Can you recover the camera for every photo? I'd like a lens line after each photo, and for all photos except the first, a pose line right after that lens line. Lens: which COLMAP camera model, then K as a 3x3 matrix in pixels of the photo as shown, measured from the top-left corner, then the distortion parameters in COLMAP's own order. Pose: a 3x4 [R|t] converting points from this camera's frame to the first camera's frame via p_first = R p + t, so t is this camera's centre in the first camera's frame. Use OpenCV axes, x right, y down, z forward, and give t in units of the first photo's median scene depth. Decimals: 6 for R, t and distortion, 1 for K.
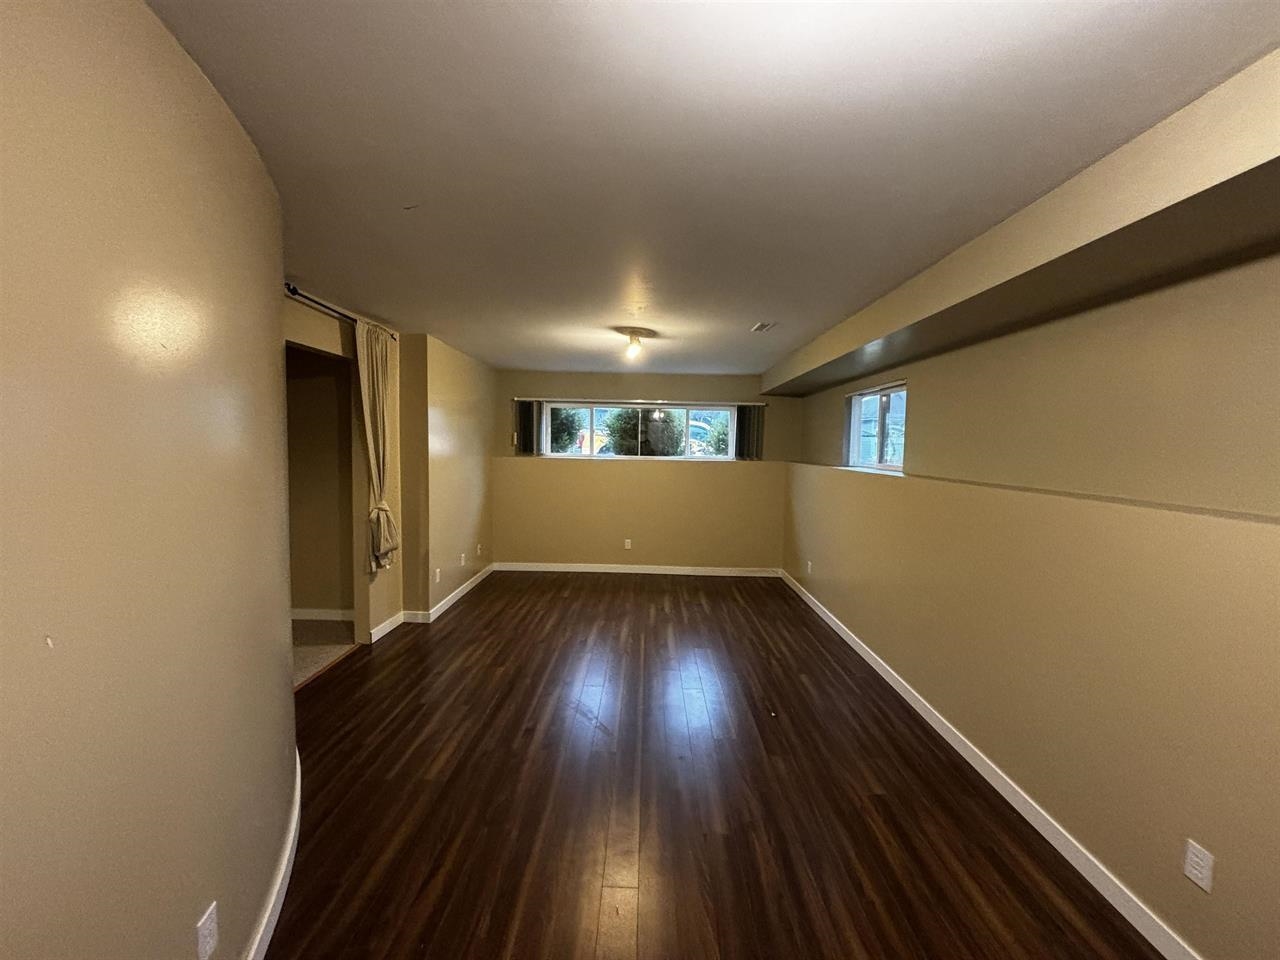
lens RADIAL K [[515.3, 0, 640.6], [0, 515.3, 478.1], [0, 0, 1]] dist [0.010705, -0.000963]
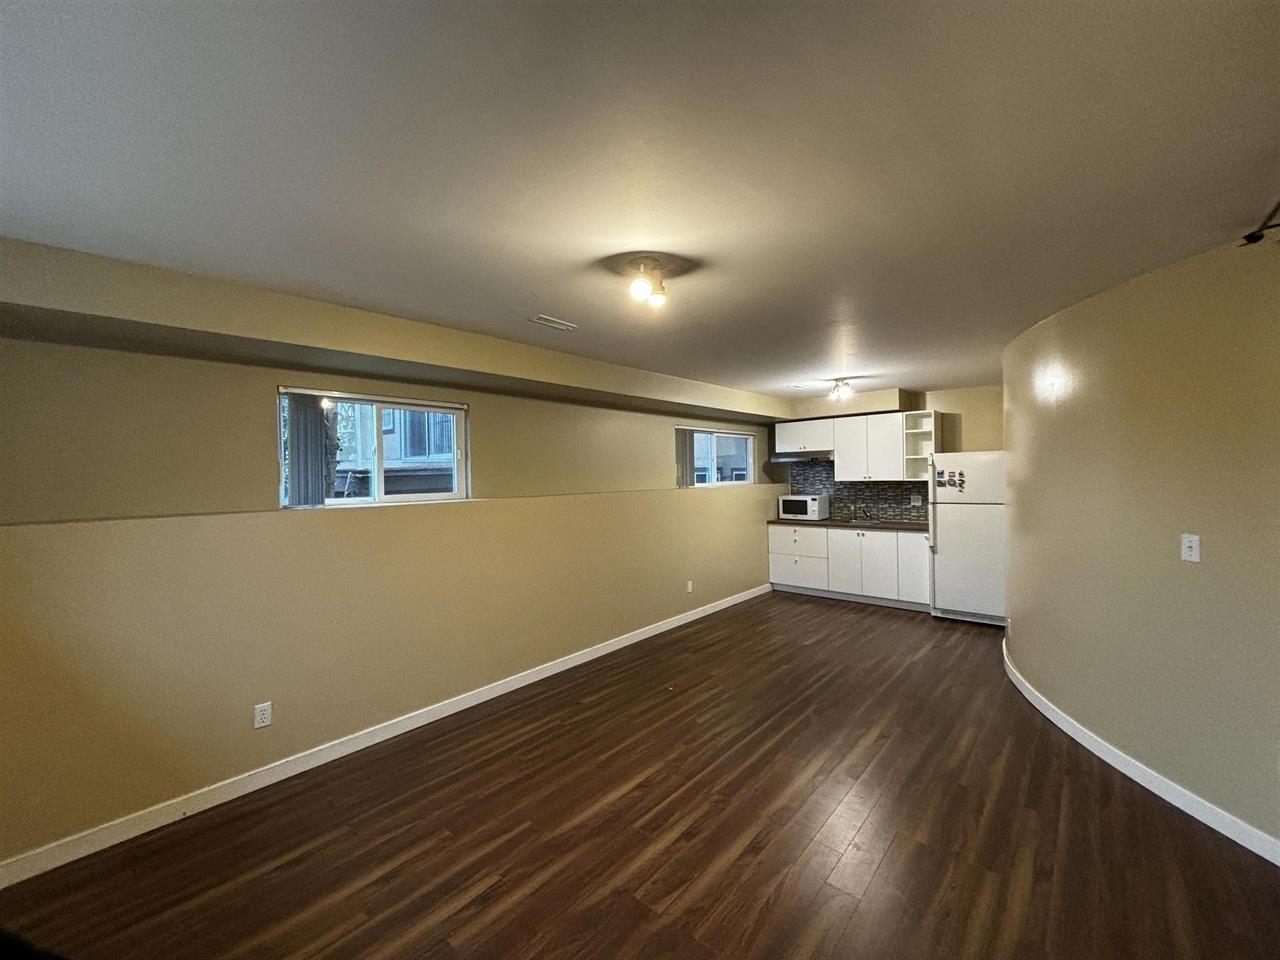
lens RADIAL K [[515.3, 0, 641.5], [0, 515.3, 478.7], [0, 0, 1]] dist [0.010705, -0.000963]
pose [[-0.757812, -0.012164, 0.652360, -0.354204], [0.045184, 0.996448, 0.071068, -0.095933], [-0.650907, 0.083332, -0.754570, 1.407523]]
